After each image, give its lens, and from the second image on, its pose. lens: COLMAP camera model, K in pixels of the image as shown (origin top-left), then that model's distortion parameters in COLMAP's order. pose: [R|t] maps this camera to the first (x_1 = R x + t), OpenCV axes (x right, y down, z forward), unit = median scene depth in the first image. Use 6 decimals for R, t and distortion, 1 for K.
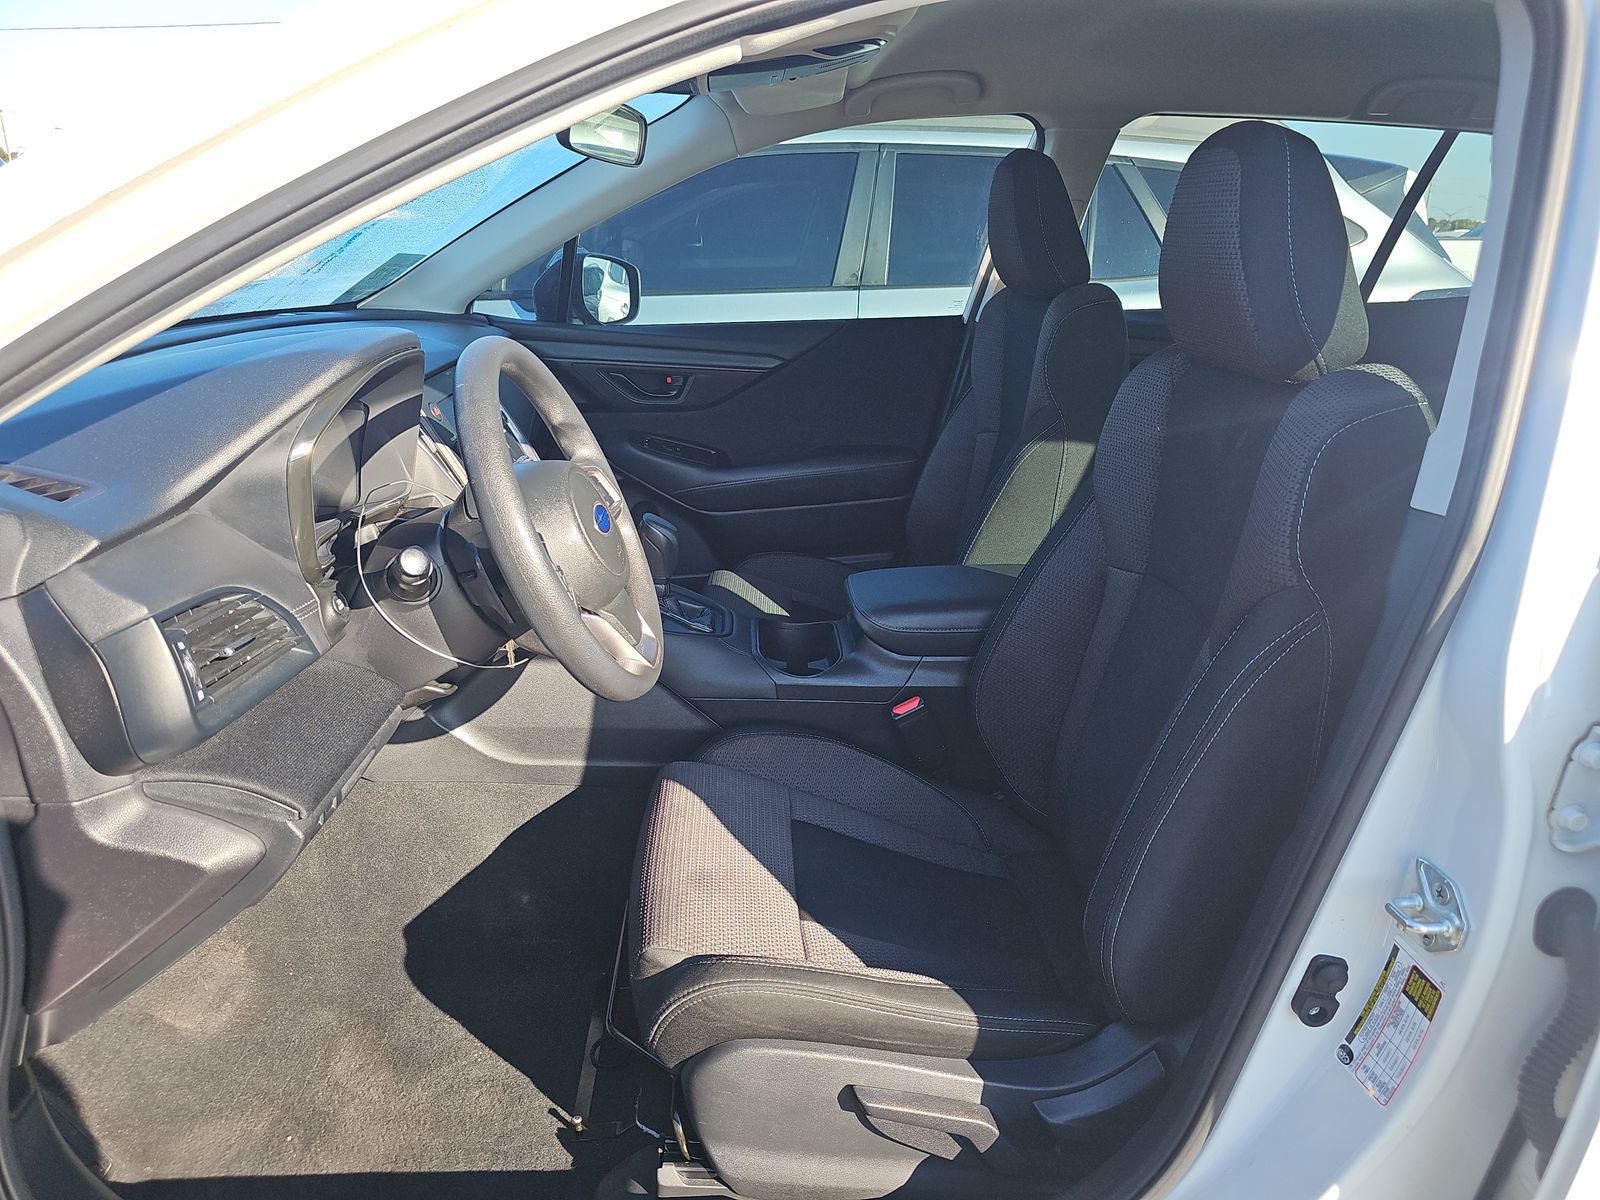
lens RADIAL K [[1047.0, 0, 801.1], [0, 1047.0, 601.1], [0, 0, 1]] dist [0.029351, -0.009674]
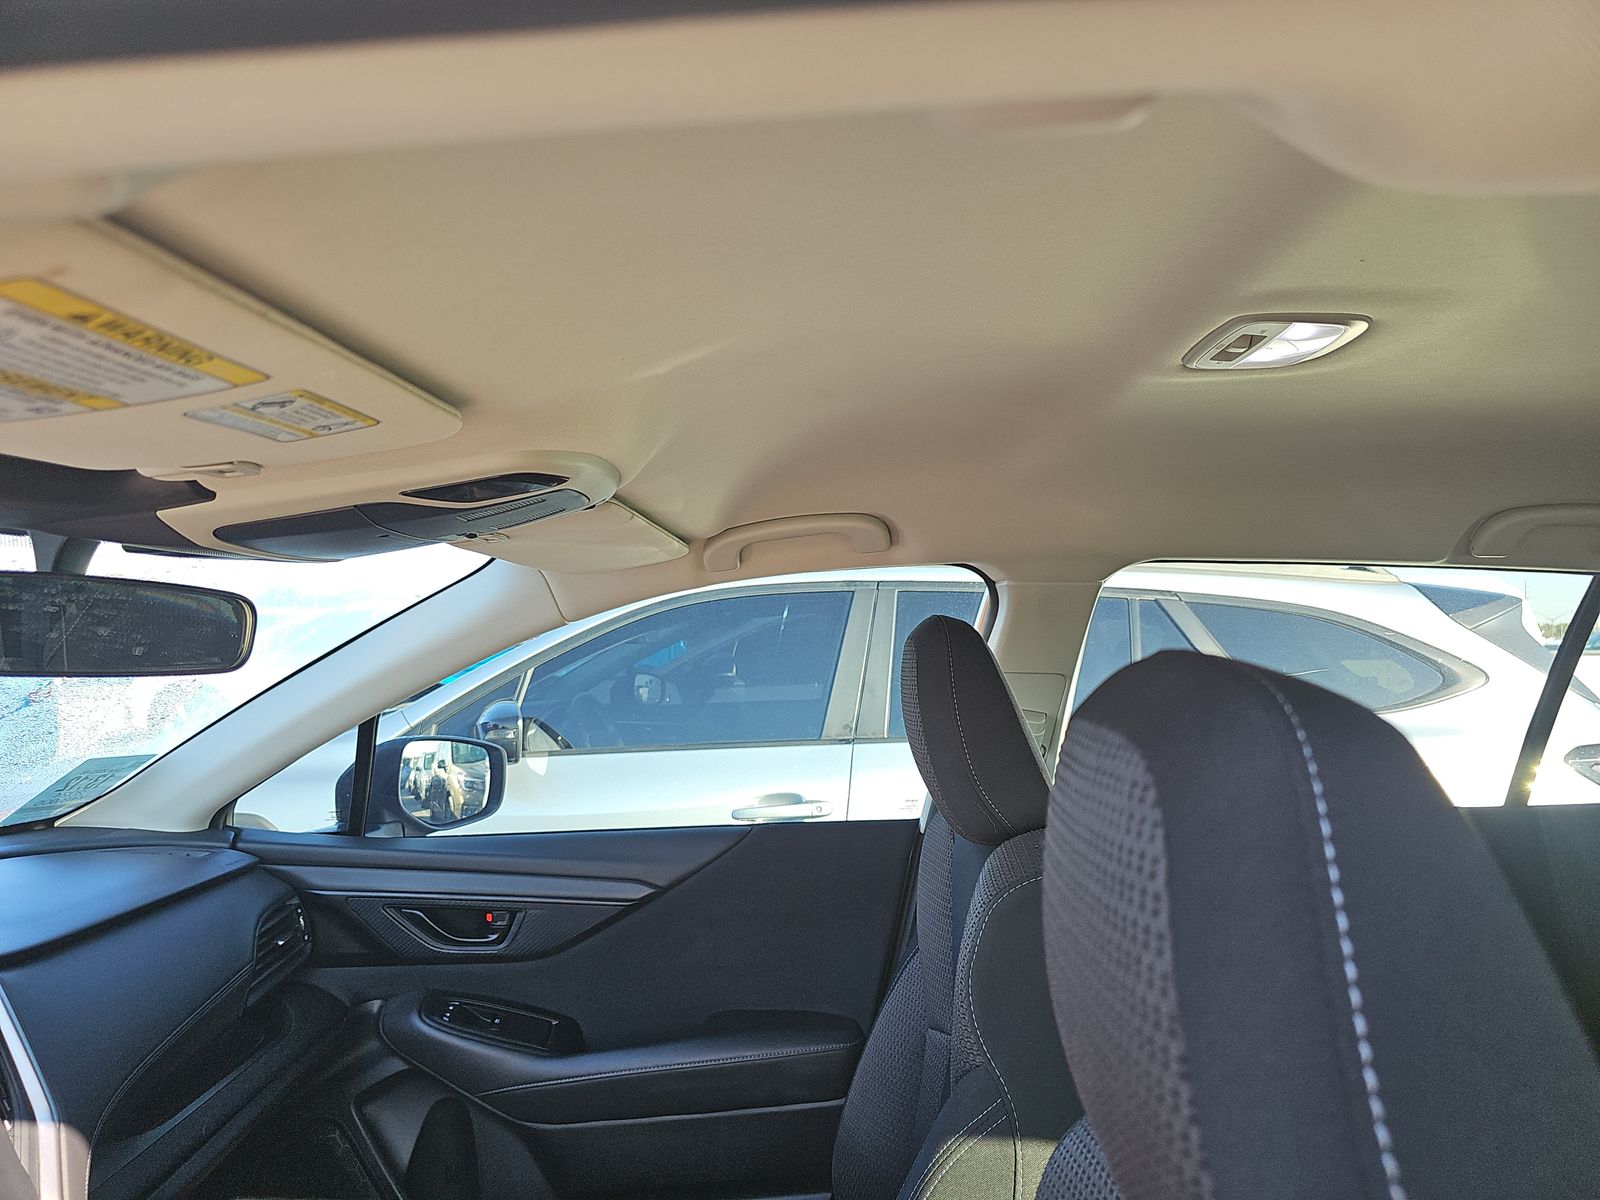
lens RADIAL K [[1047.0, 0, 796.4], [0, 1047.0, 599.3], [0, 0, 1]] dist [0.029351, -0.009674]
pose [[0.995146, -0.017065, -0.096919, 0.146586], [-0.019846, 0.929814, -0.367495, -0.153811], [0.096388, 0.367635, 0.924962, 0.297024]]
